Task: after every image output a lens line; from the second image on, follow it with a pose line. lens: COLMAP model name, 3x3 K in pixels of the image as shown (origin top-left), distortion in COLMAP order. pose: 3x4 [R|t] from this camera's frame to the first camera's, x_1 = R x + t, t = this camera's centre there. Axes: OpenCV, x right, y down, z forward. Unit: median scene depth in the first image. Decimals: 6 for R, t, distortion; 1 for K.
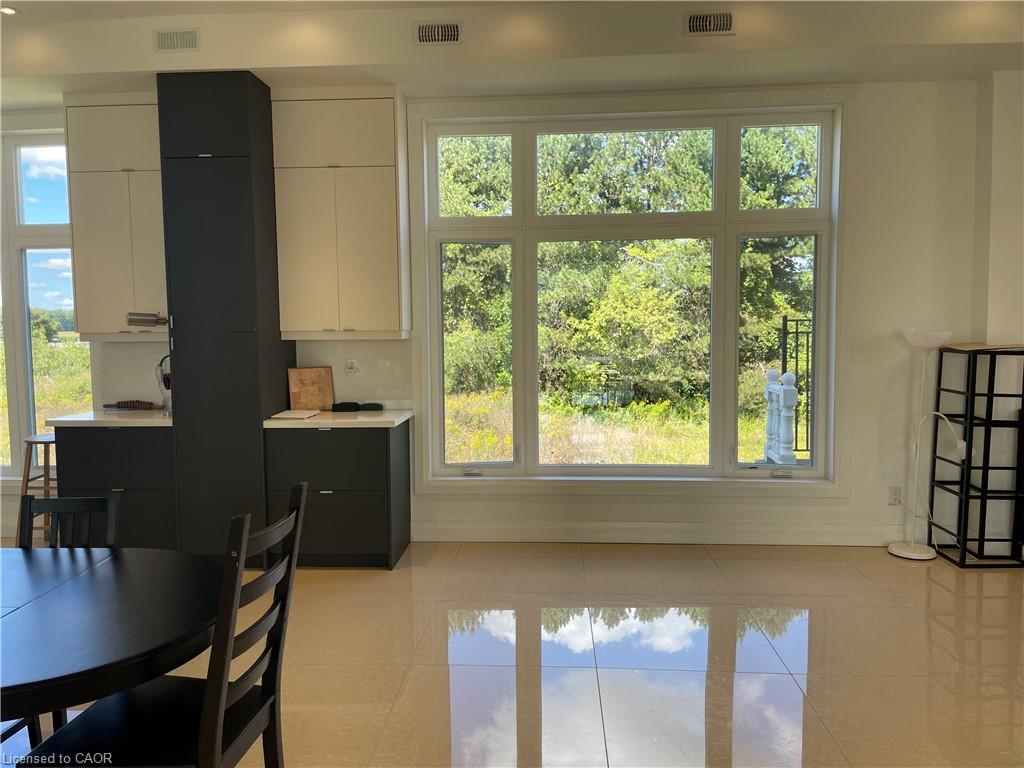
lens RADIAL K [[770.2, 0, 506.9], [0, 770.2, 376.4], [0, 0, 1]] dist [0.090153, -0.119547]
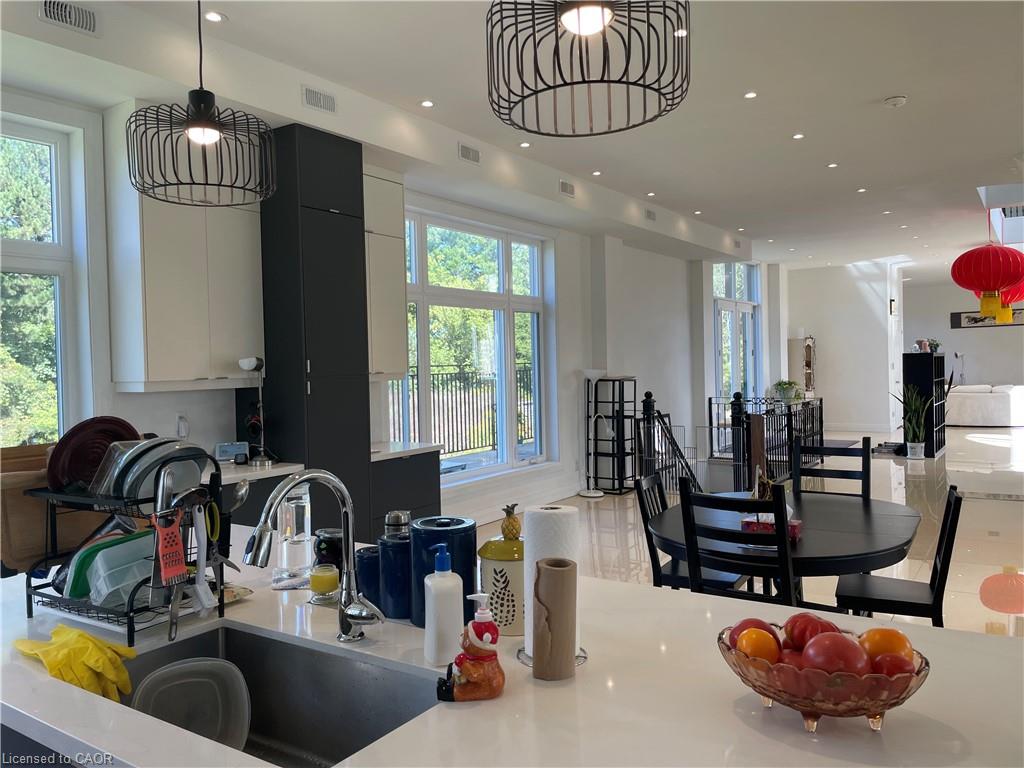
lens RADIAL K [[765.1, 0, 512.0], [0, 765.1, 384.0], [0, 0, 1]] dist [0.071260, -0.129326]
pose [[0.507160, -0.023431, 0.861533, -1.068152], [0.074802, 0.997055, -0.016917, -0.011423], [-0.858599, 0.073024, 0.507419, 0.253661]]
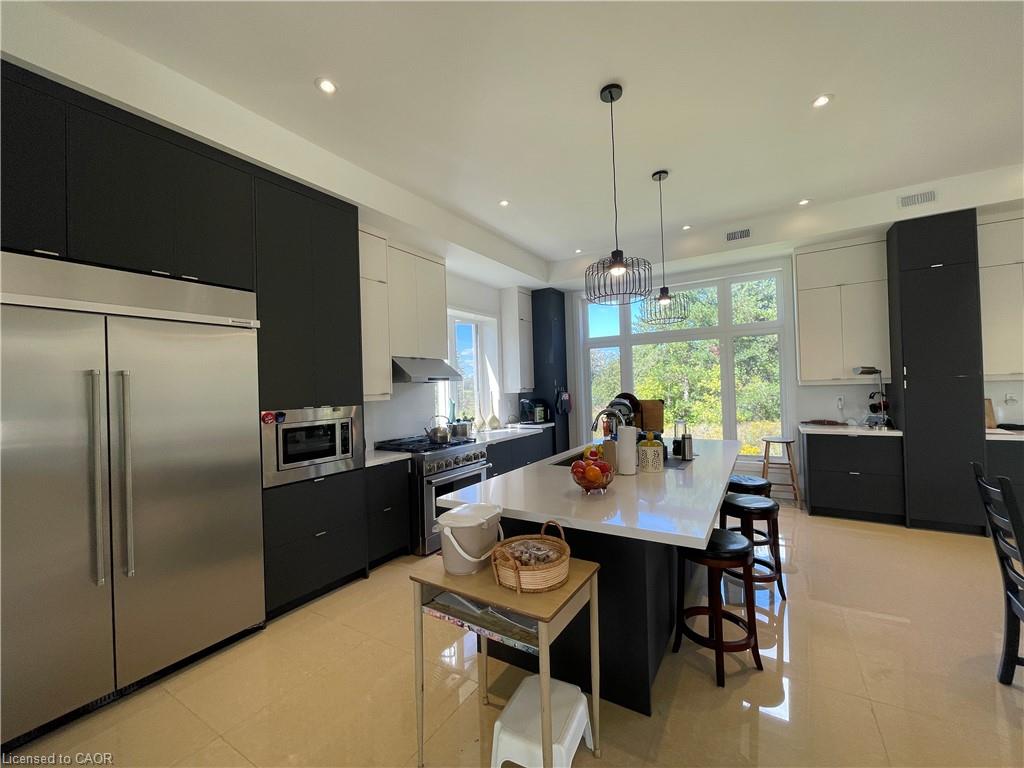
lens RADIAL K [[411.3, 0, 521.7], [0, 411.3, 381.7], [0, 0, 1]] dist [-0.000769, -0.000060]
pose [[0.884320, -0.022409, -0.466344, -0.682838], [-0.009832, 0.997732, -0.066587, 0.015339], [0.466778, 0.063469, 0.882094, -0.107653]]
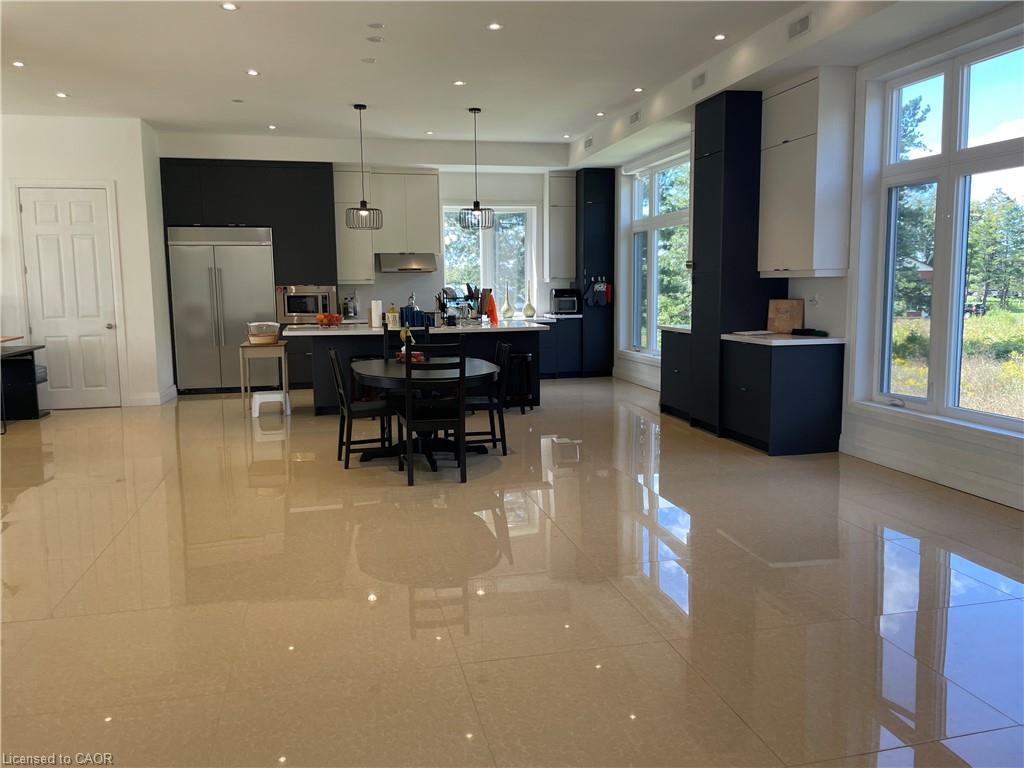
lens RADIAL K [[770.2, 0, 506.9], [0, 770.2, 376.4], [0, 0, 1]] dist [0.090153, -0.119547]
pose [[0.289736, 0.122723, -0.949206, 0.848277], [-0.055094, 0.992239, 0.111470, -0.003144], [0.955520, 0.019998, 0.294248, 0.172179]]
